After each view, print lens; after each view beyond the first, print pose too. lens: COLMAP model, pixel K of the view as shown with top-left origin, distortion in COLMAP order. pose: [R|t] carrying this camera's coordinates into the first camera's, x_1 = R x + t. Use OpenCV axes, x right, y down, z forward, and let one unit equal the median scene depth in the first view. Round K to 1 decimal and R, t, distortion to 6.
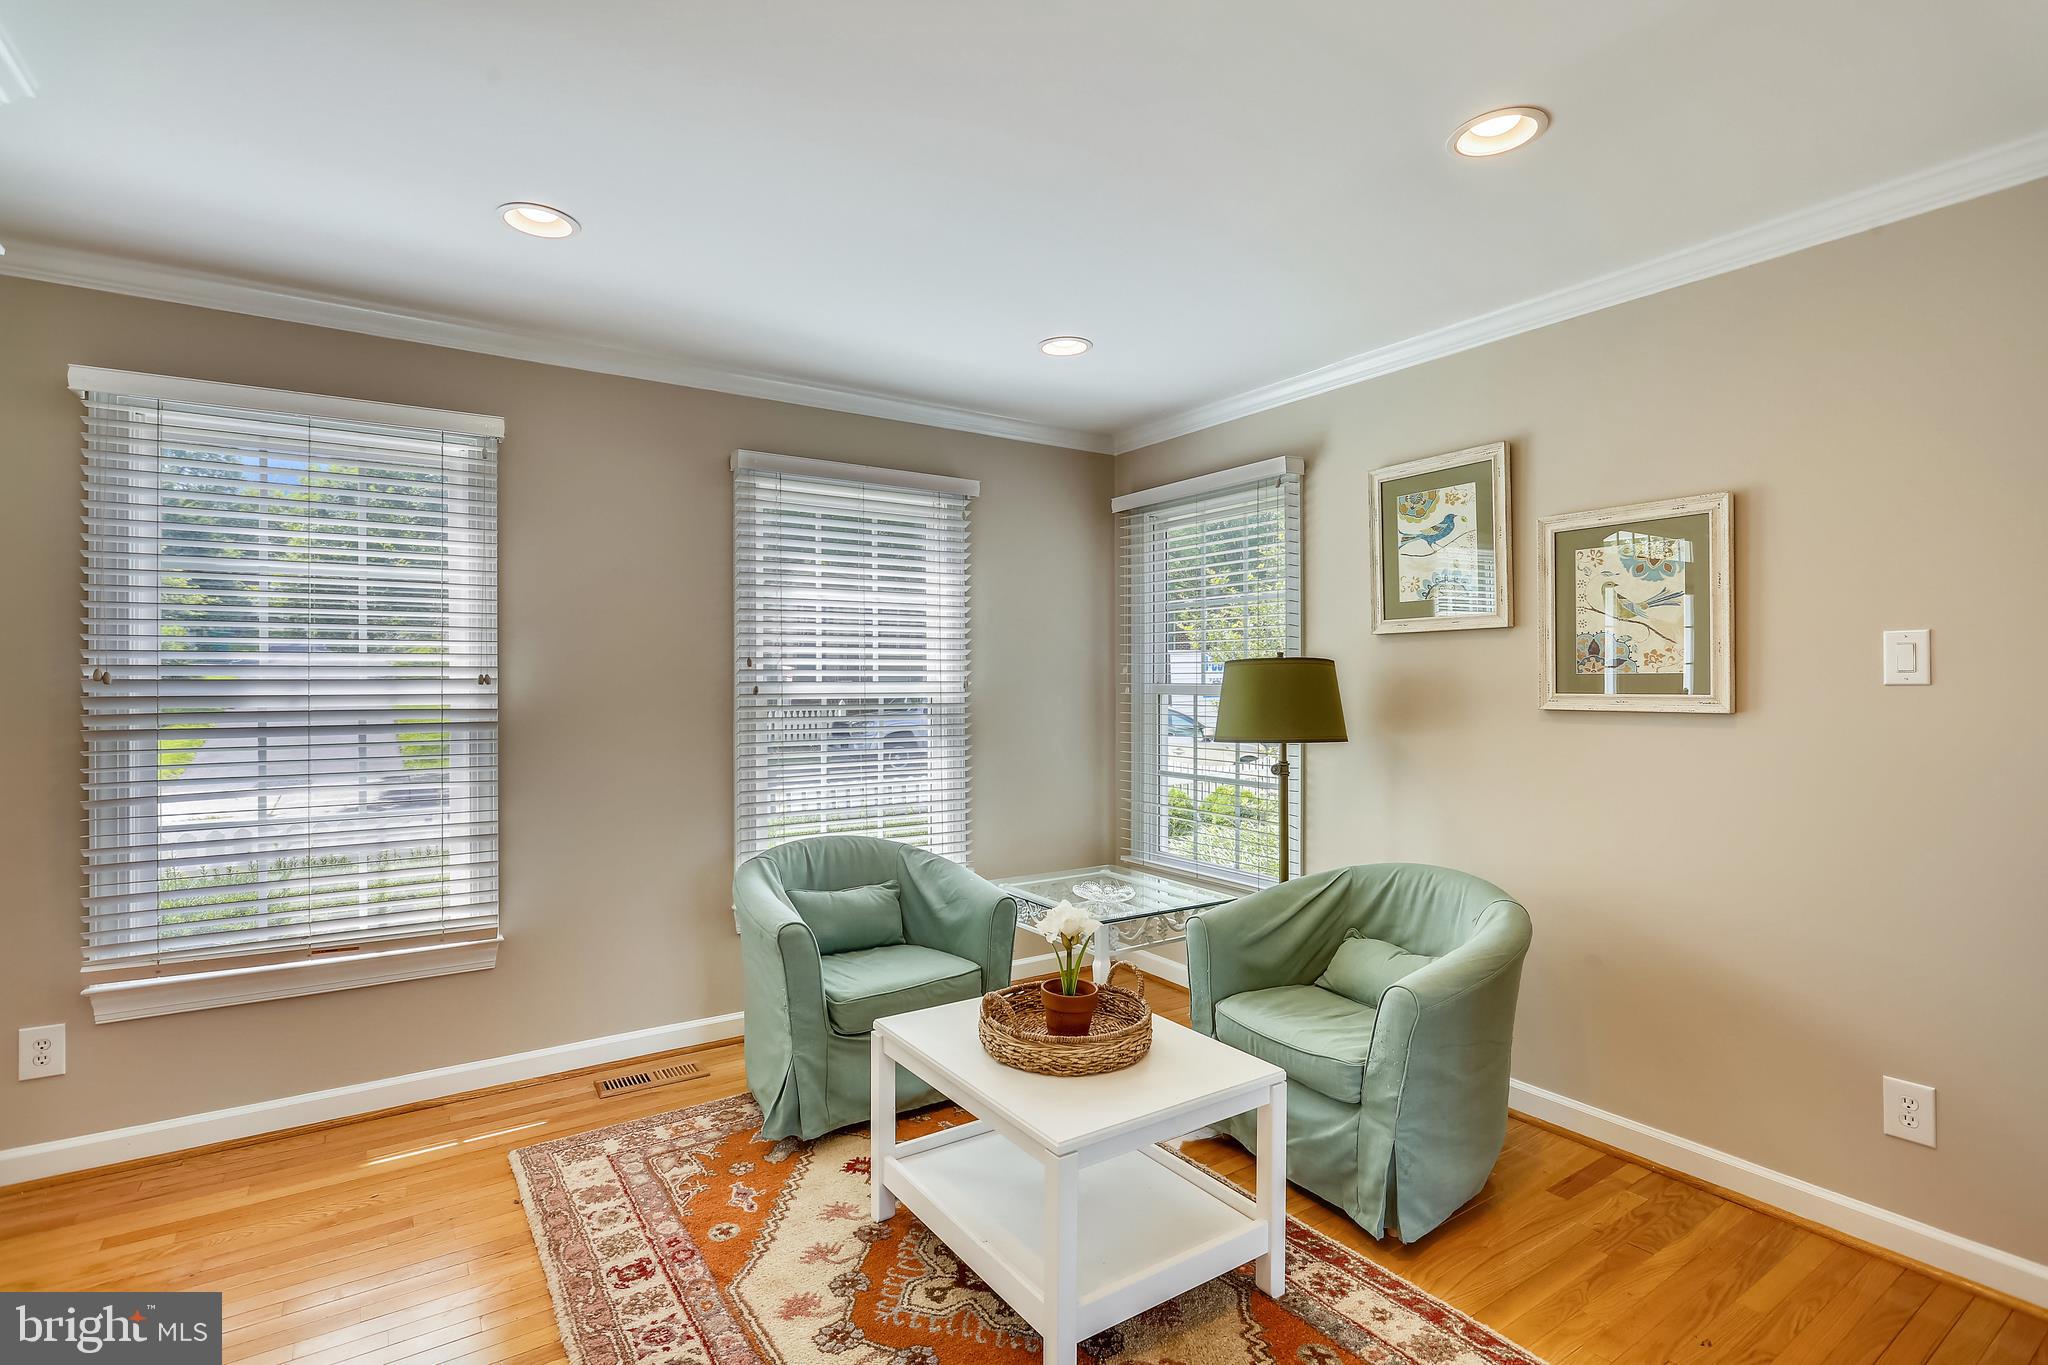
lens RADIAL K [[958.7, 0, 1015.5], [0, 958.7, 687.6], [0, 0, 1]] dist [-0.010470, 0.001086]
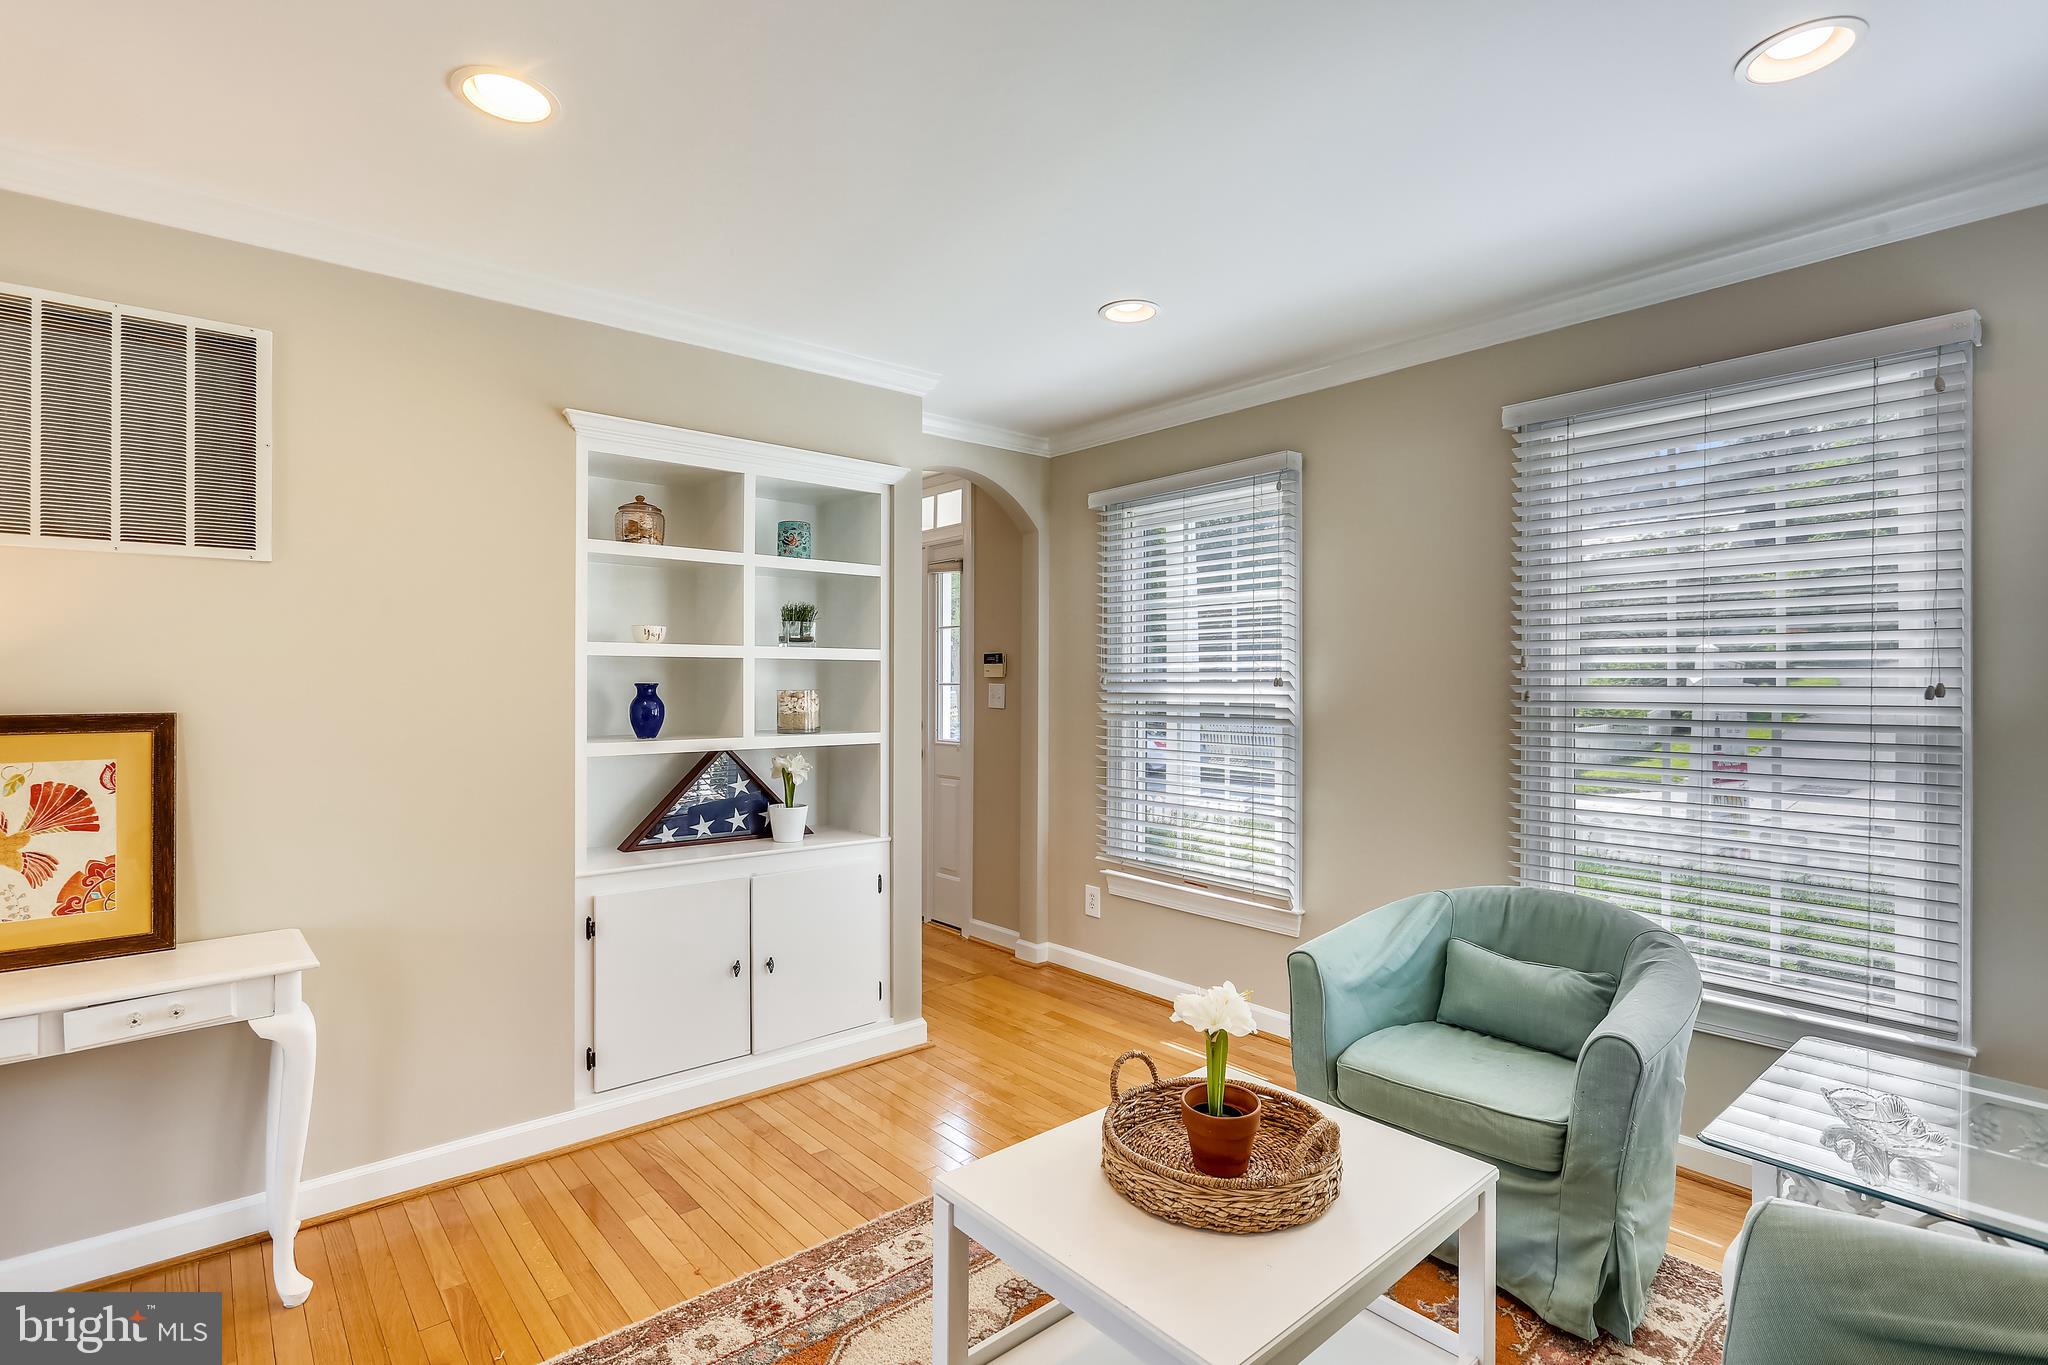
lens RADIAL K [[958.7, 0, 1015.5], [0, 958.7, 687.6], [0, 0, 1]] dist [-0.010470, 0.001086]
pose [[0.129402, 0.008357, -0.991557, 0.555911], [-0.008653, 0.999936, 0.007298, -0.007631], [0.991554, 0.007635, 0.129466, 0.546019]]
